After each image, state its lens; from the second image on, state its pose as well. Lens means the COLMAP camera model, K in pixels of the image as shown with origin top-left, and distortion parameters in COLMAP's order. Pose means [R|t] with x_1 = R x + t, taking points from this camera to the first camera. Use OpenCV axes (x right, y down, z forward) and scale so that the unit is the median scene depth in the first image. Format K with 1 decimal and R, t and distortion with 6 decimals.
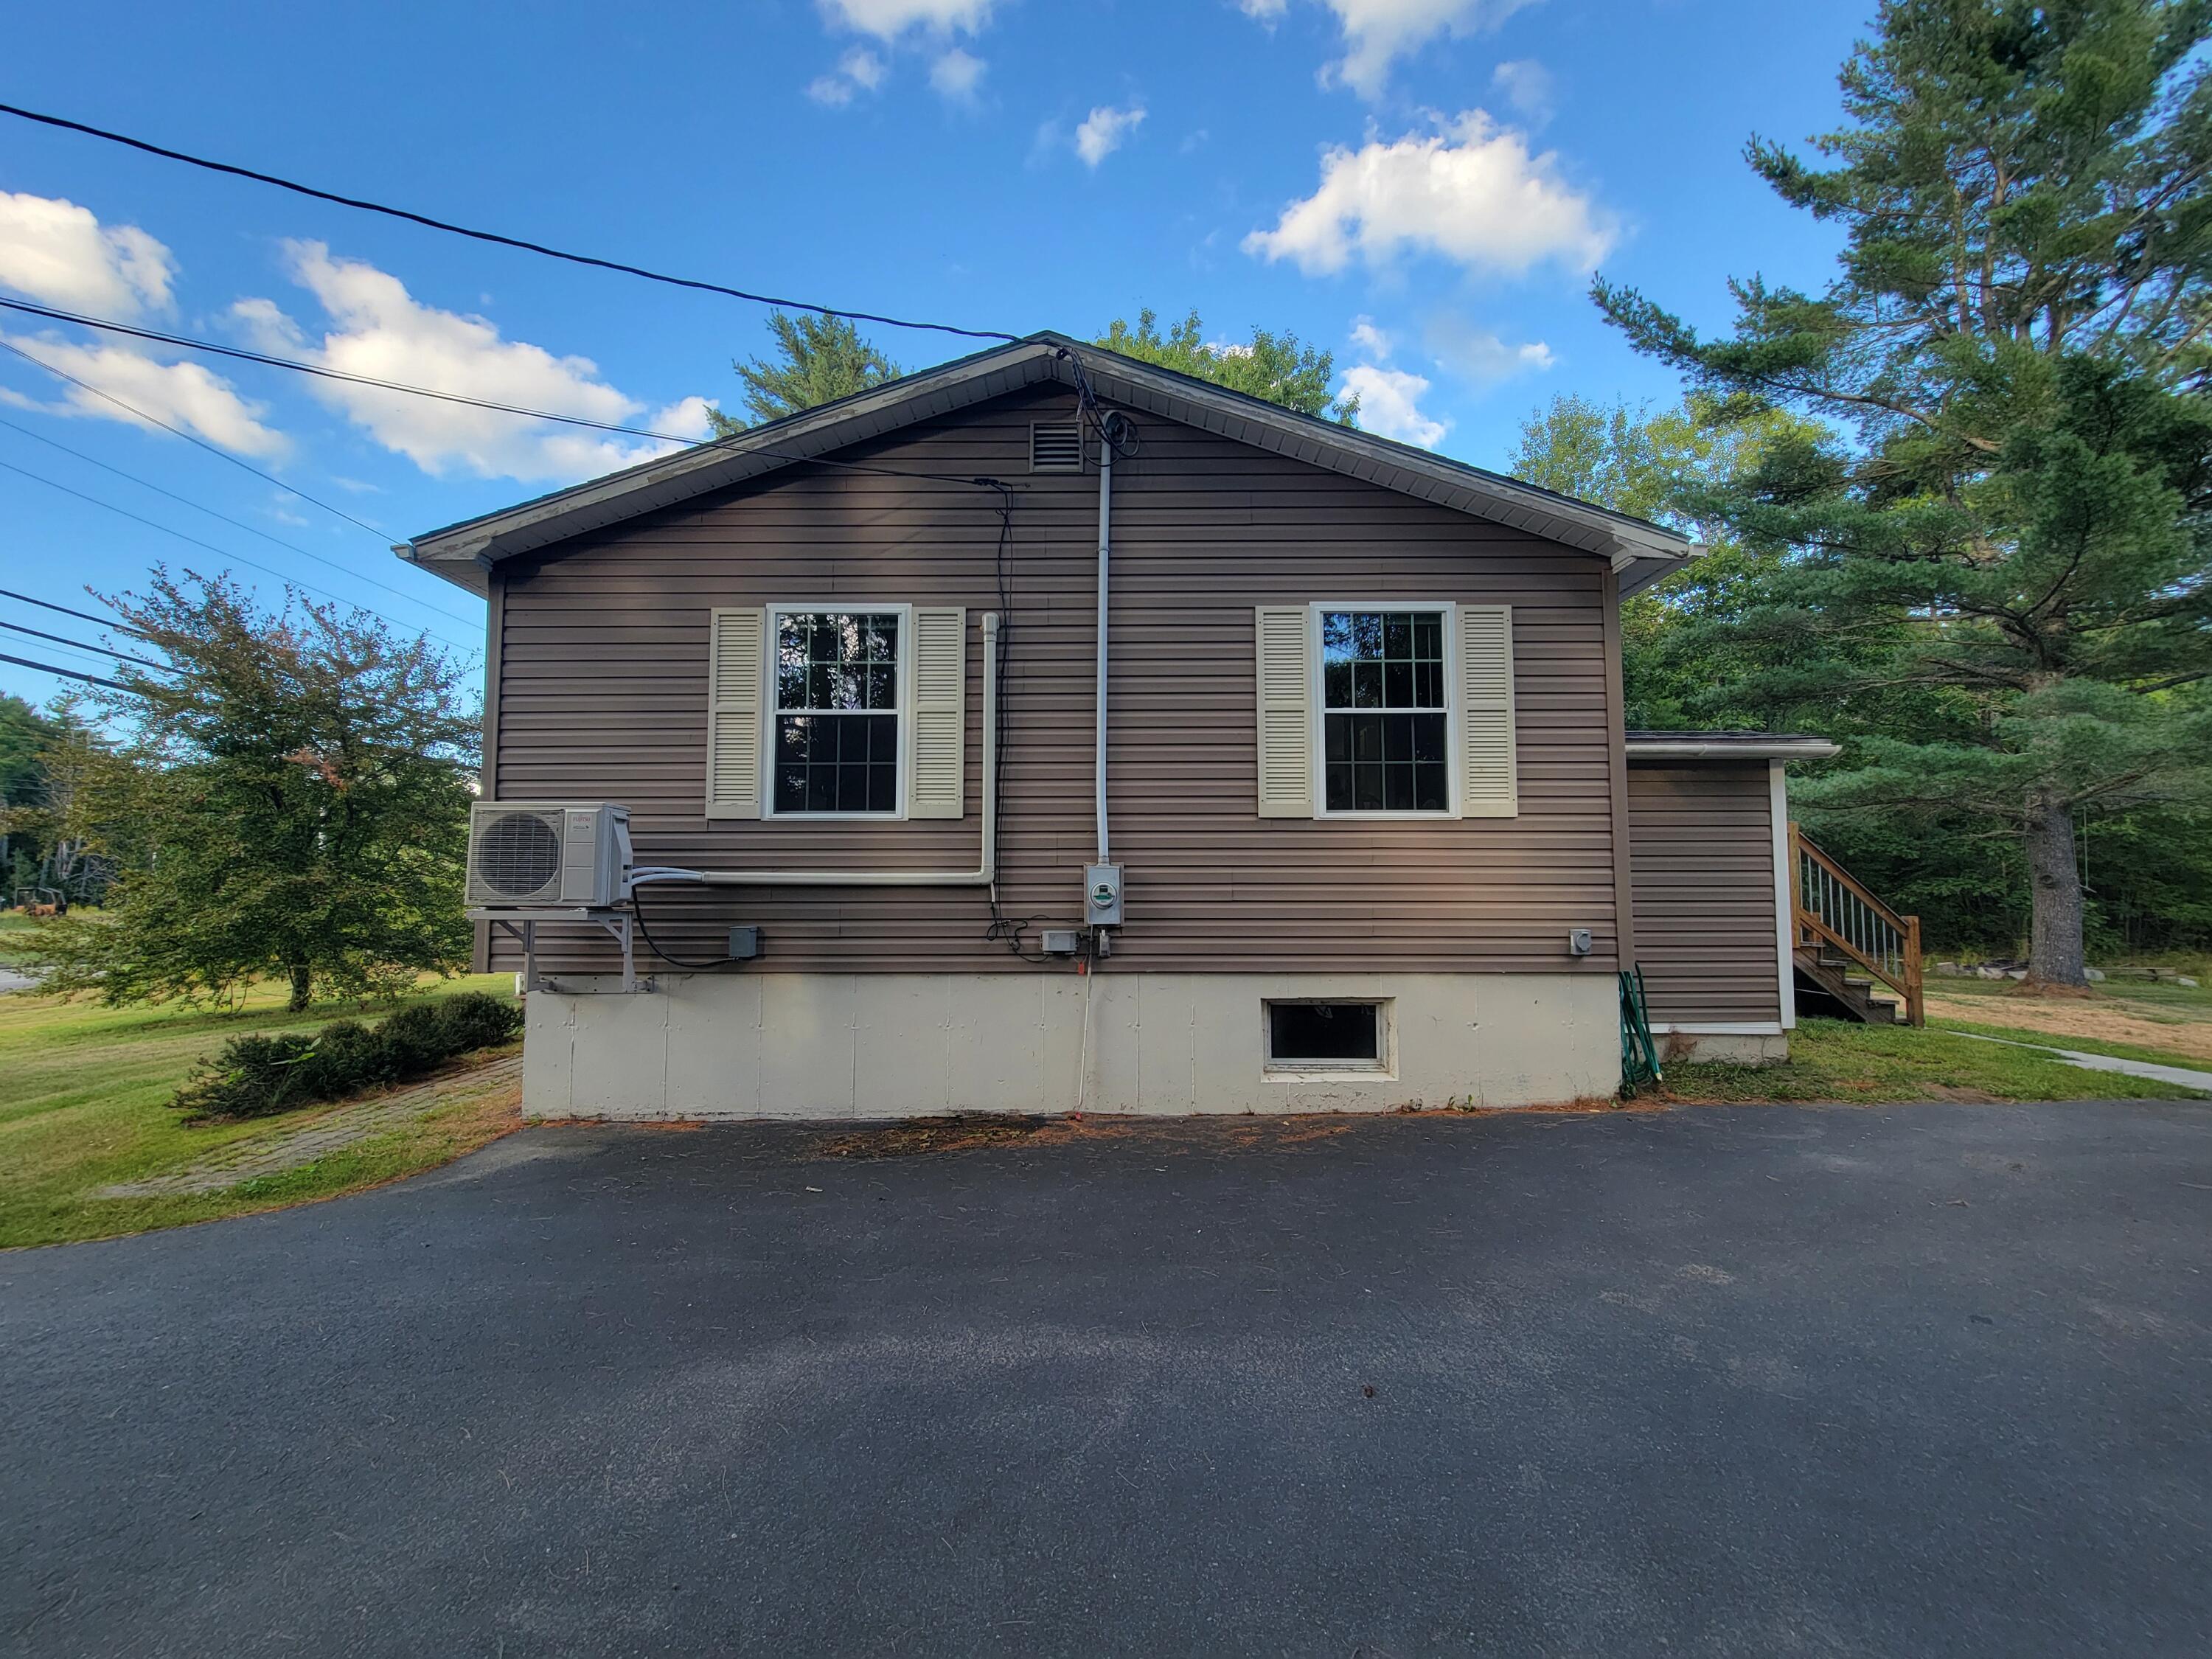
lens RADIAL K [[906.4, 0, 1102.2], [0, 906.4, 841.1], [0, 0, 1]] dist [0.000120, 0.000332]
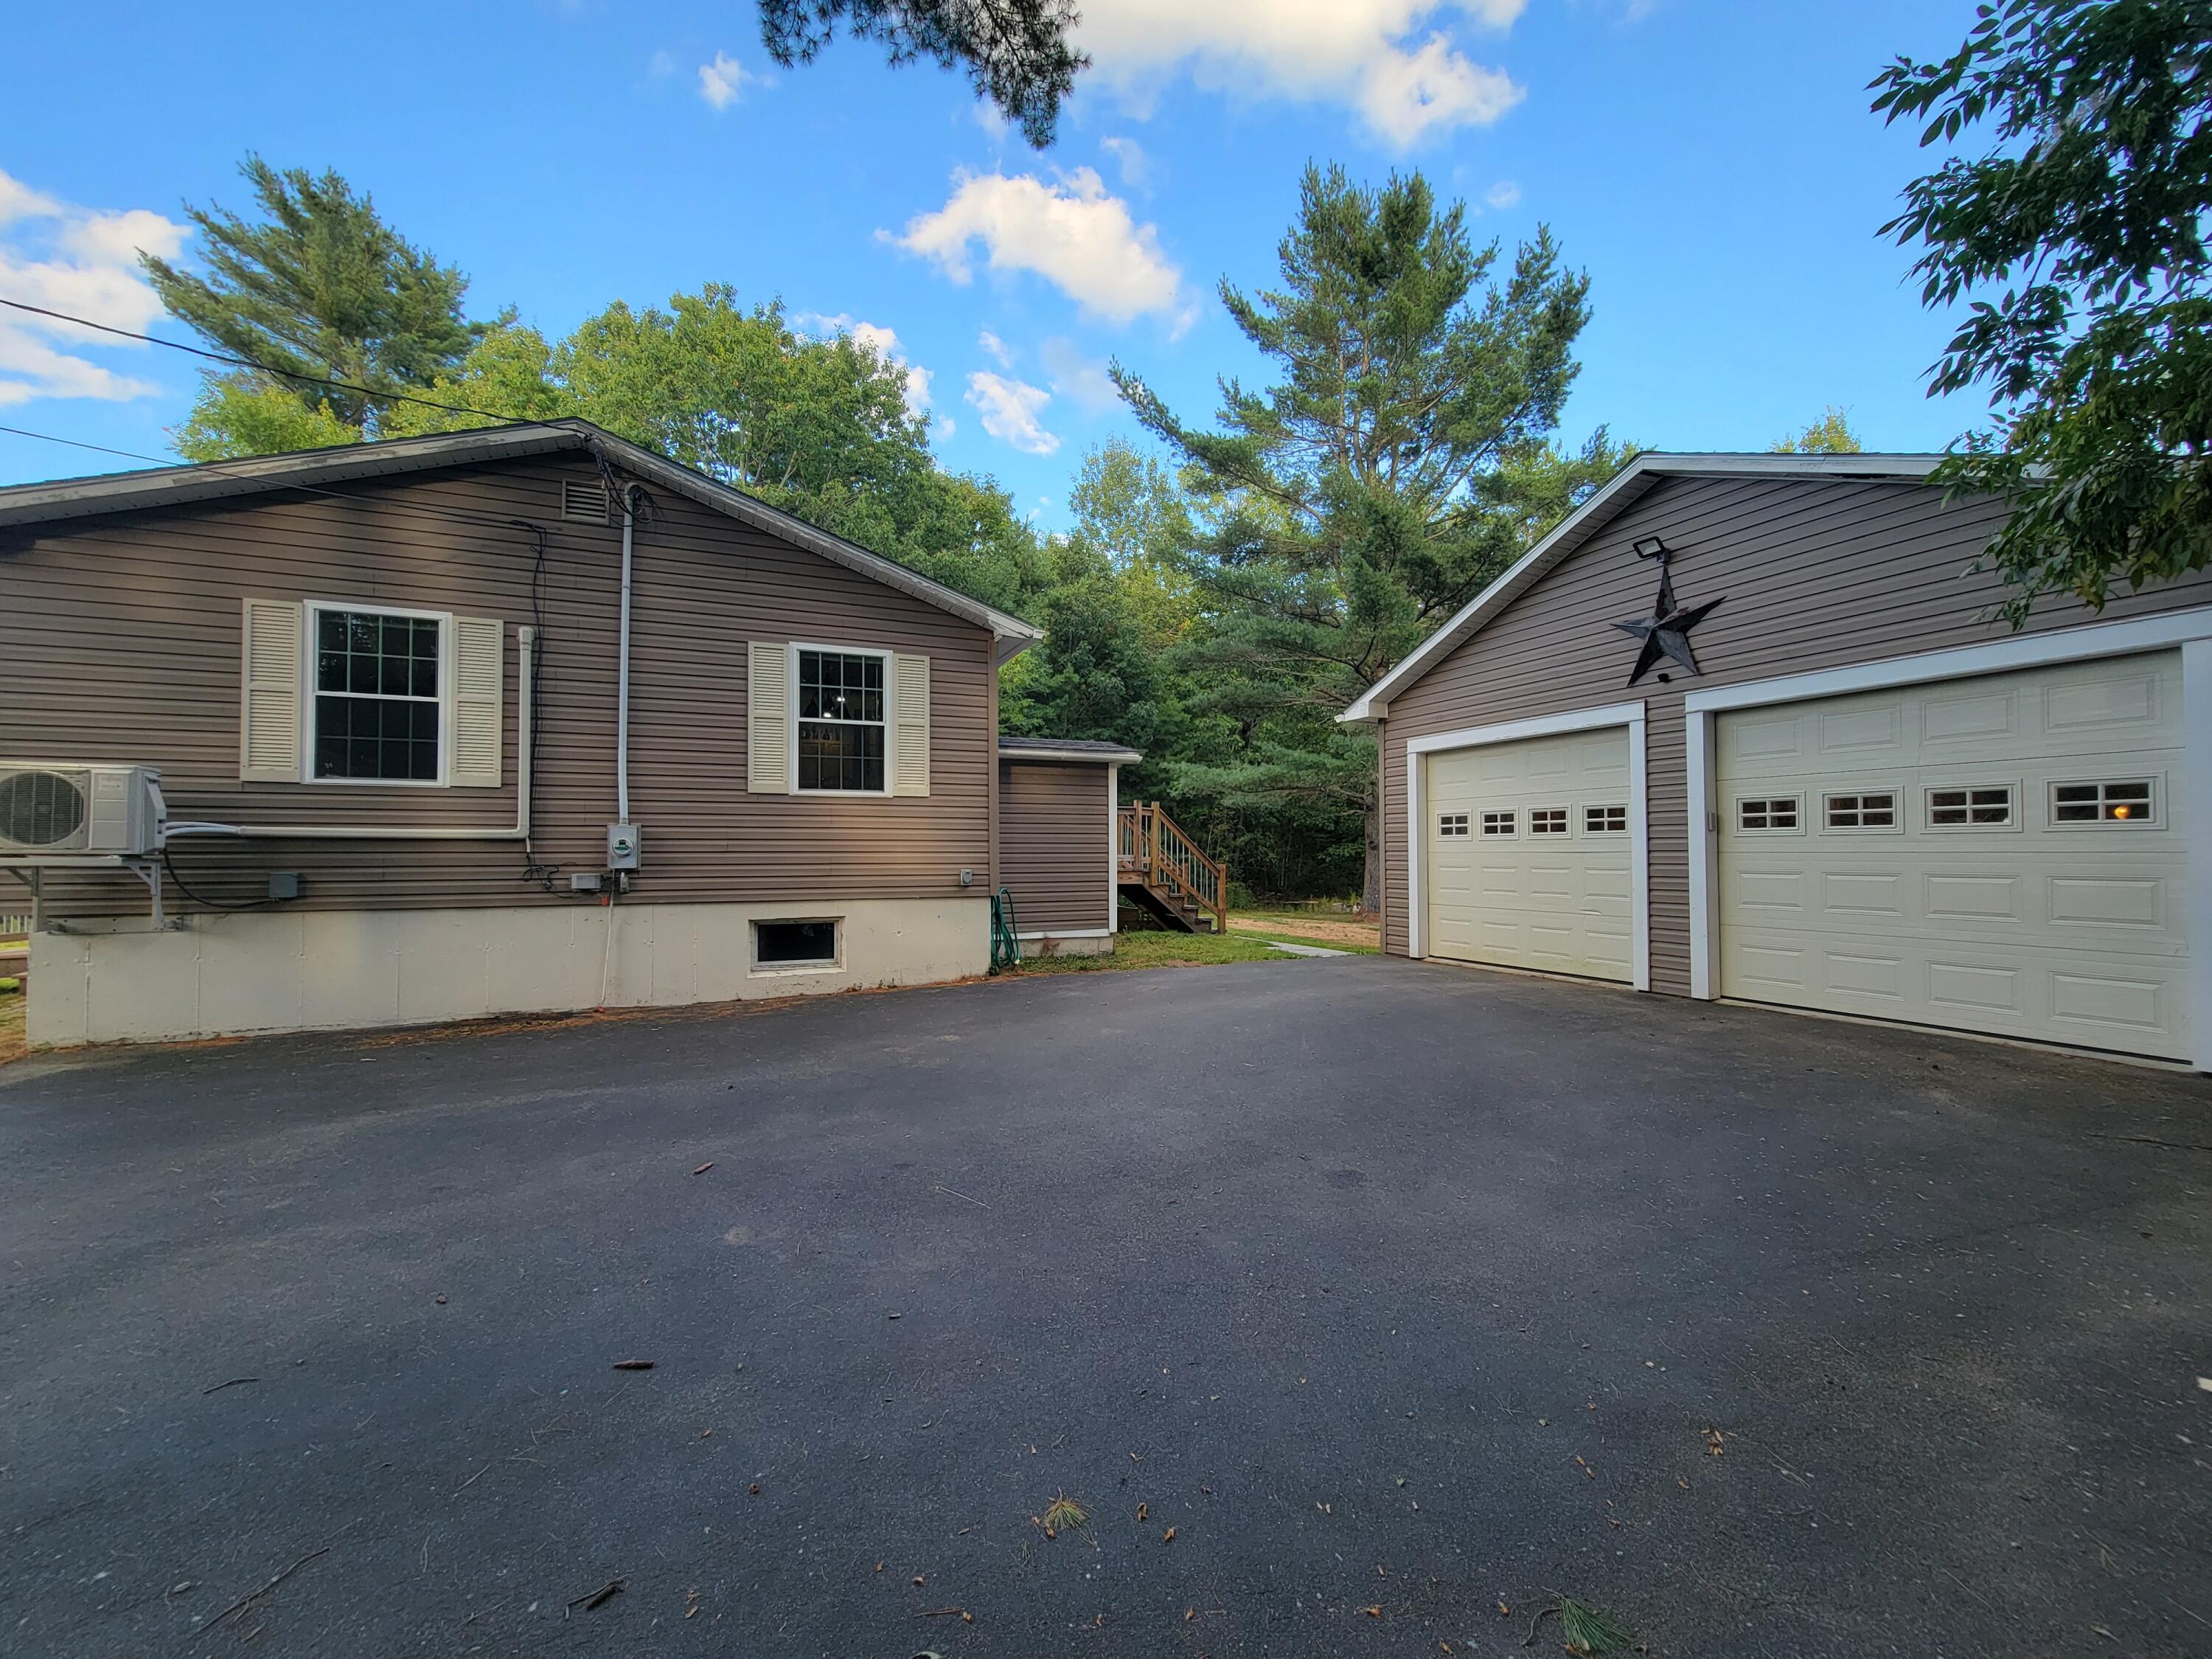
lens RADIAL K [[906.4, 0, 1102.2], [0, 906.4, 841.1], [0, 0, 1]] dist [0.000120, 0.000332]
pose [[0.915010, 0.005121, 0.403398, 0.106911], [-0.020428, 0.999225, 0.033653, -0.009235], [-0.402913, -0.039033, 0.914405, -0.514114]]
